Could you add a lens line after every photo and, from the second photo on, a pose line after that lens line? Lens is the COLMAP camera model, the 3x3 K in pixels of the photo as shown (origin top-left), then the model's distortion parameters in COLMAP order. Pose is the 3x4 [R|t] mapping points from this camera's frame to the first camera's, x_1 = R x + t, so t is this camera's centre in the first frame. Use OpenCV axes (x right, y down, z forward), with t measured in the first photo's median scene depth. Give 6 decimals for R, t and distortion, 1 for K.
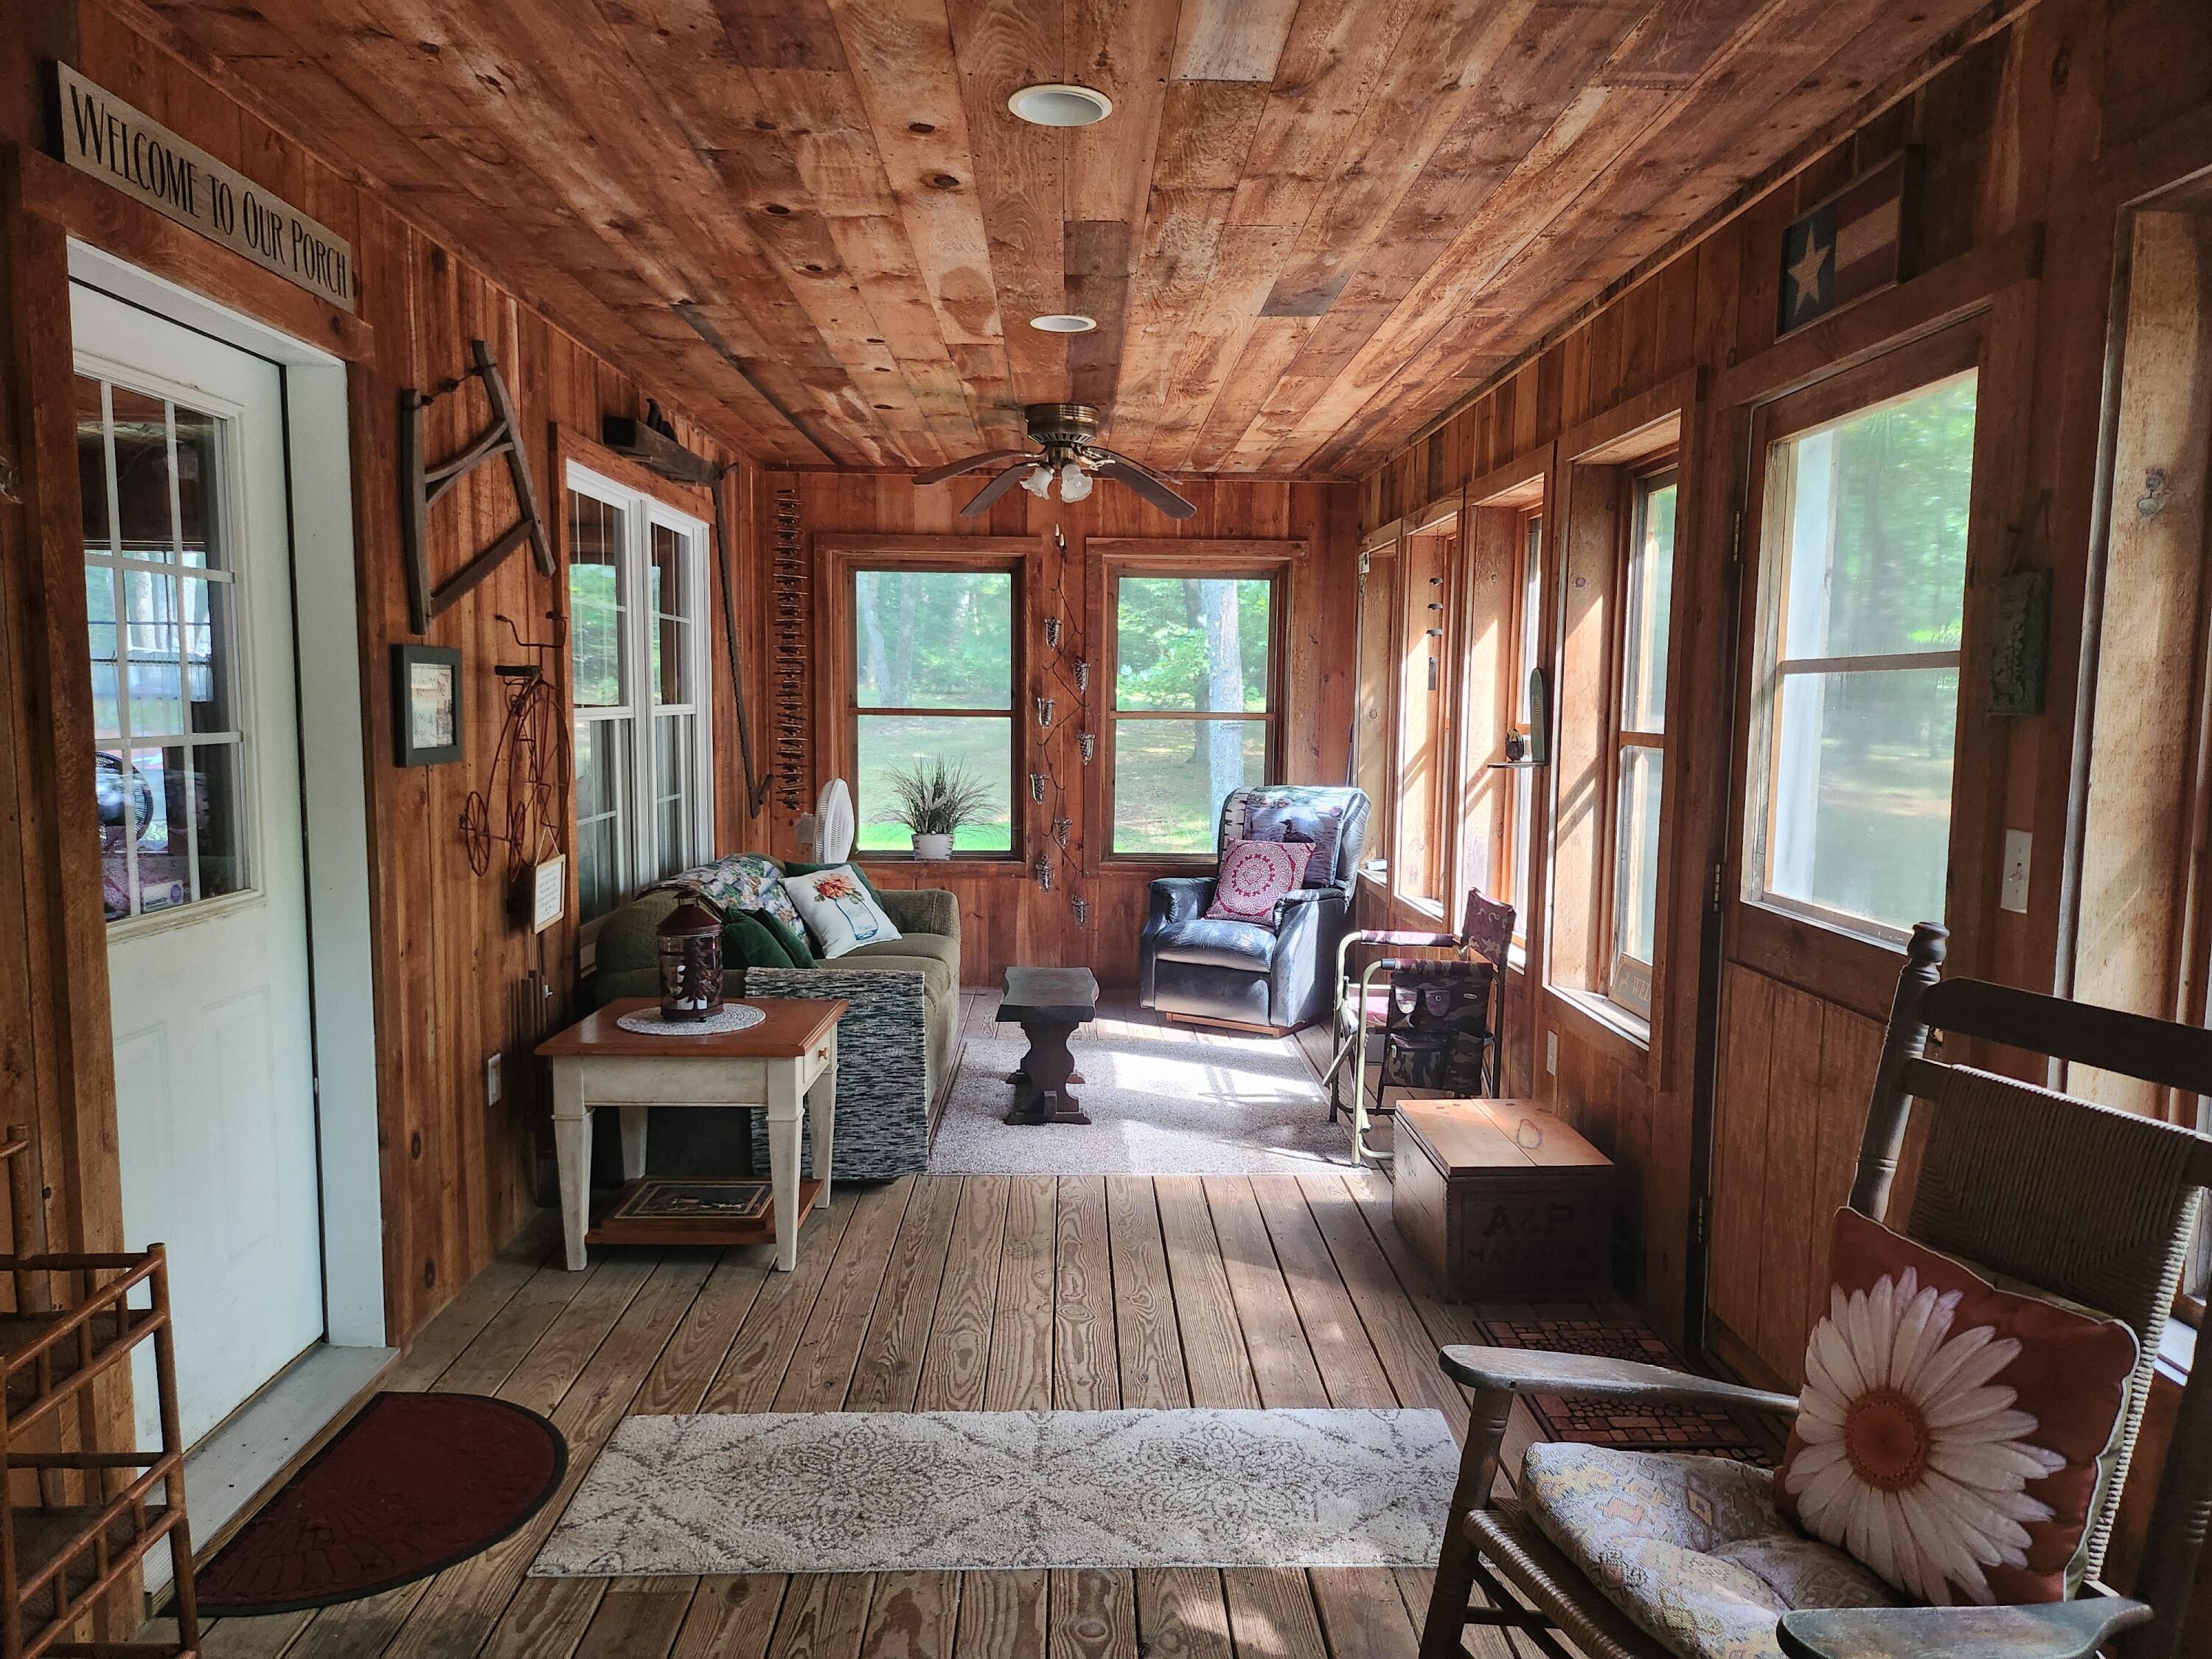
lens RADIAL K [[1567.1, 0, 1106.0], [0, 1567.1, 839.0], [0, 0, 1]] dist [0.032274, -0.015827]
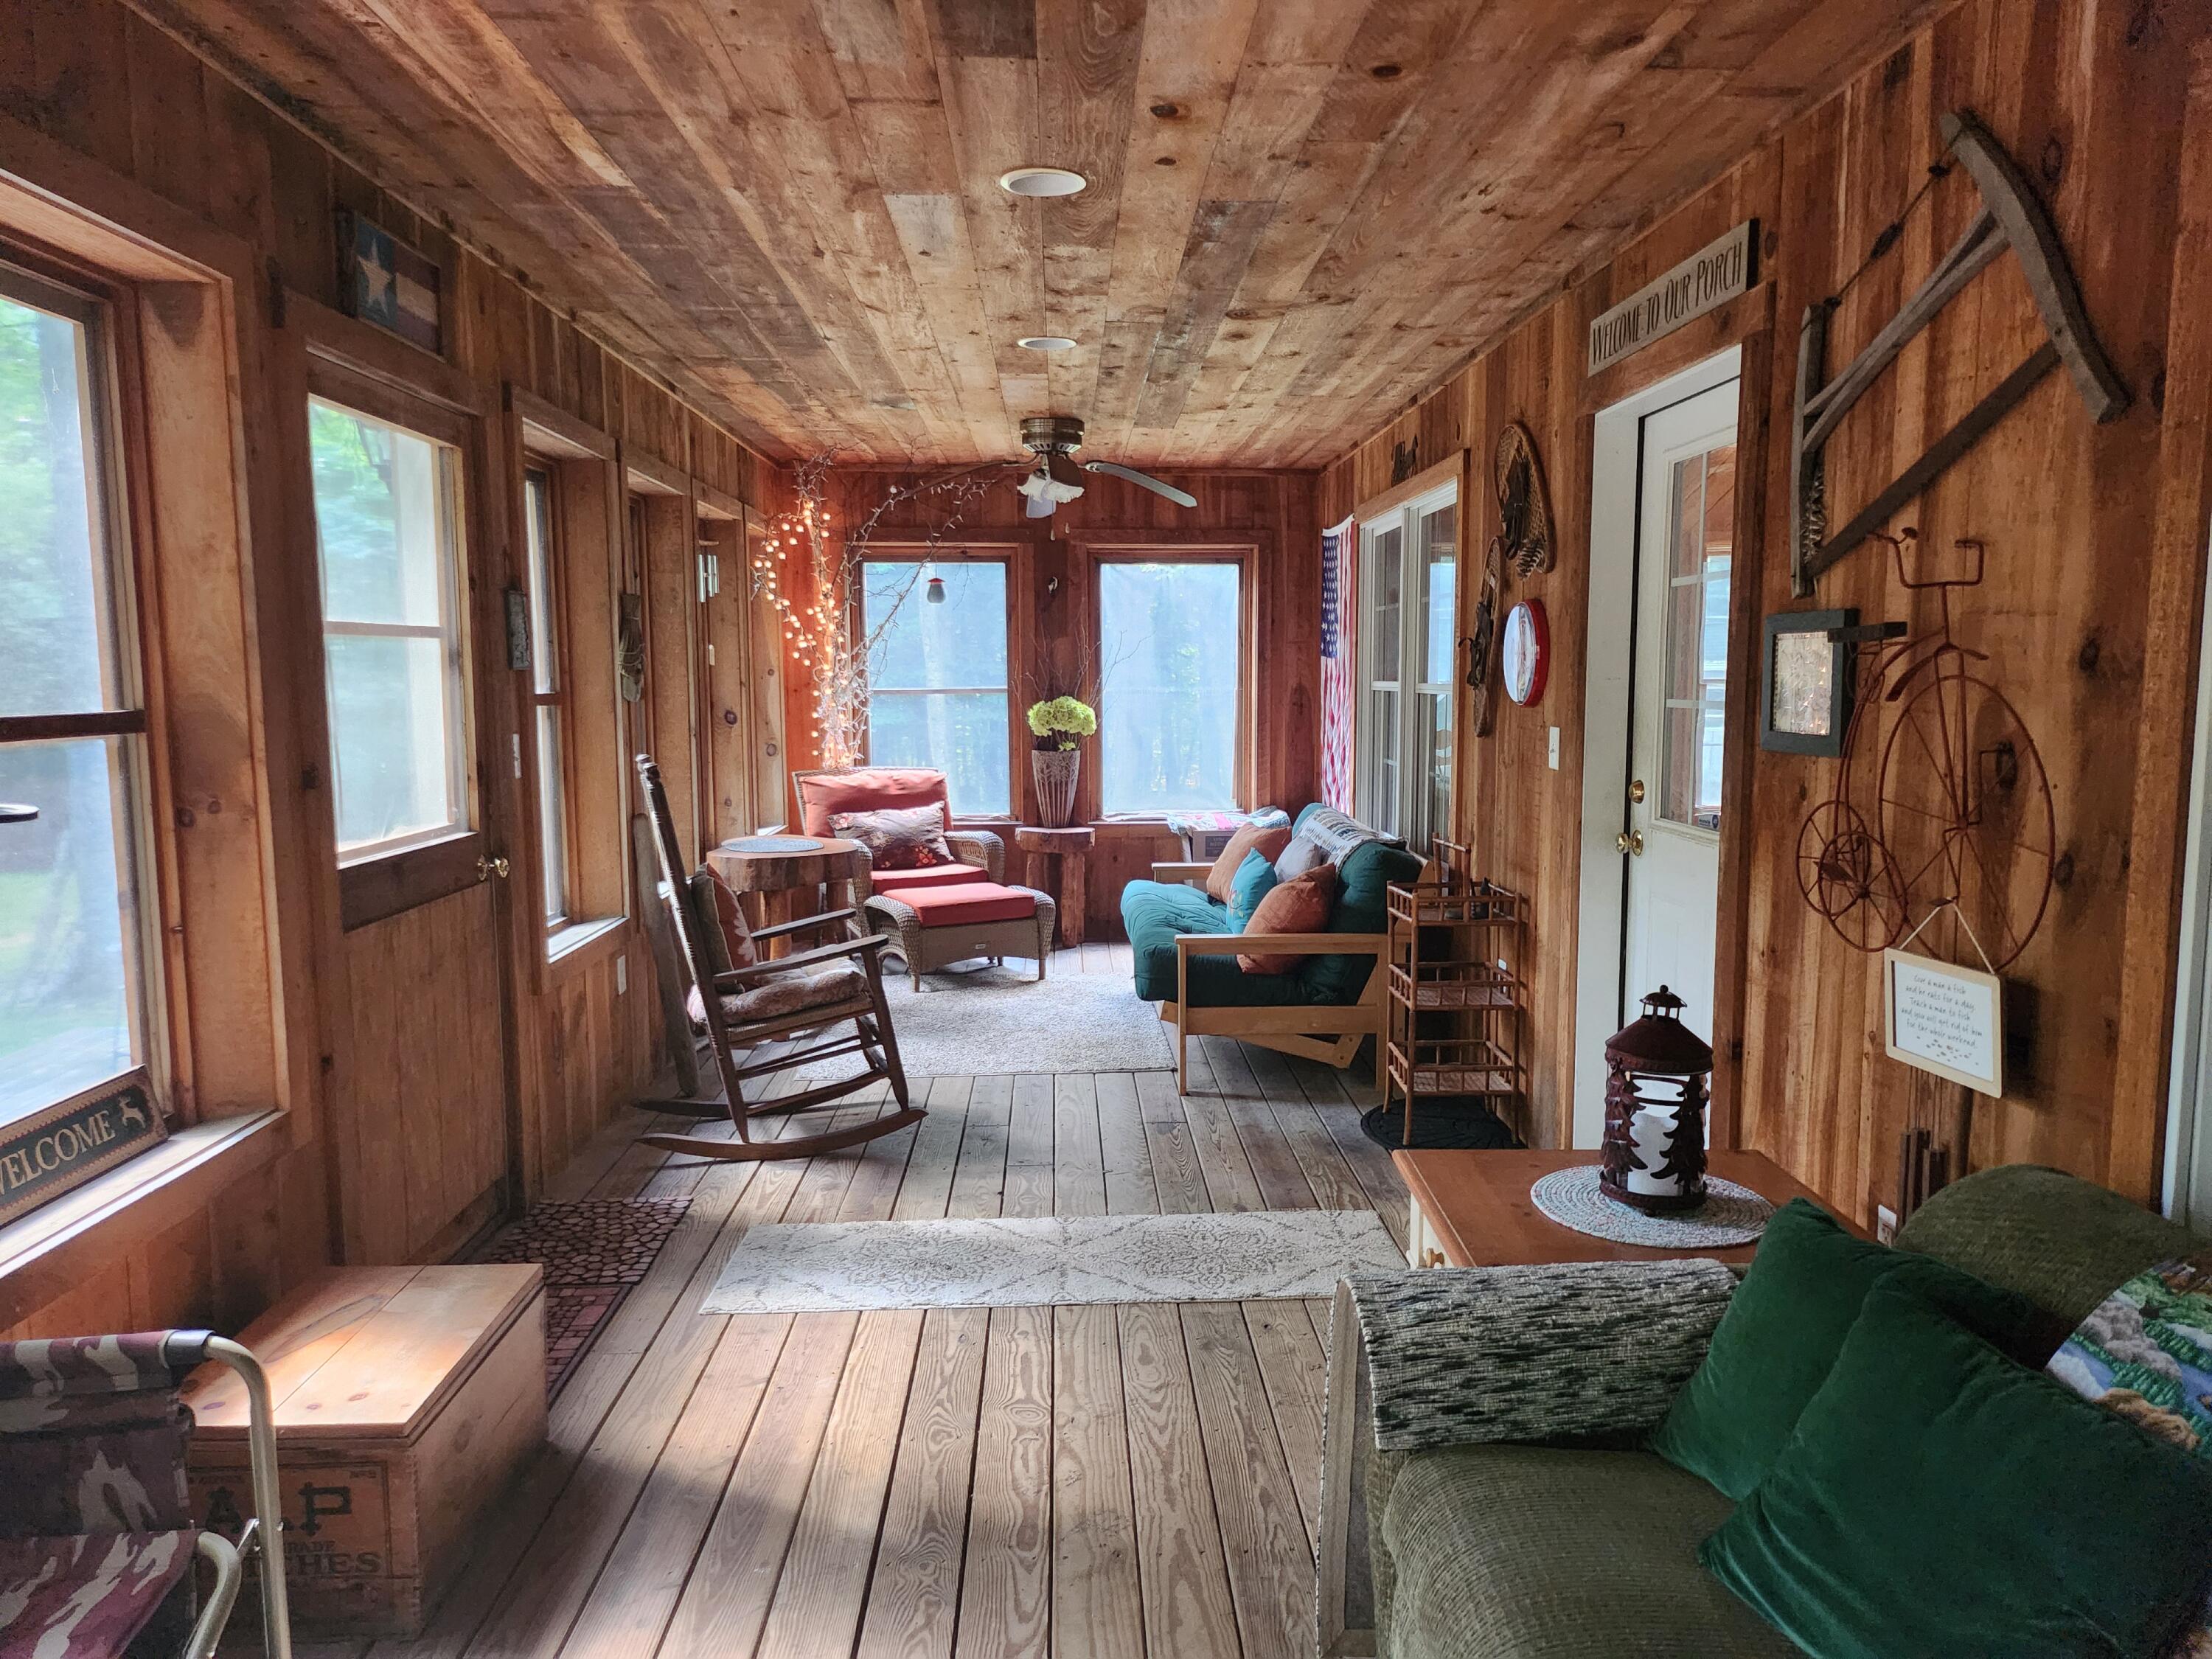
lens RADIAL K [[1567.1, 0, 1179.3], [0, 1567.1, 849.0], [0, 0, 1]] dist [0.032274, -0.015827]
pose [[-0.998518, -0.003878, -0.054286, -0.062875], [-0.014903, 0.978818, 0.204191, -0.185552], [0.052345, 0.204698, -0.977425, 2.057692]]
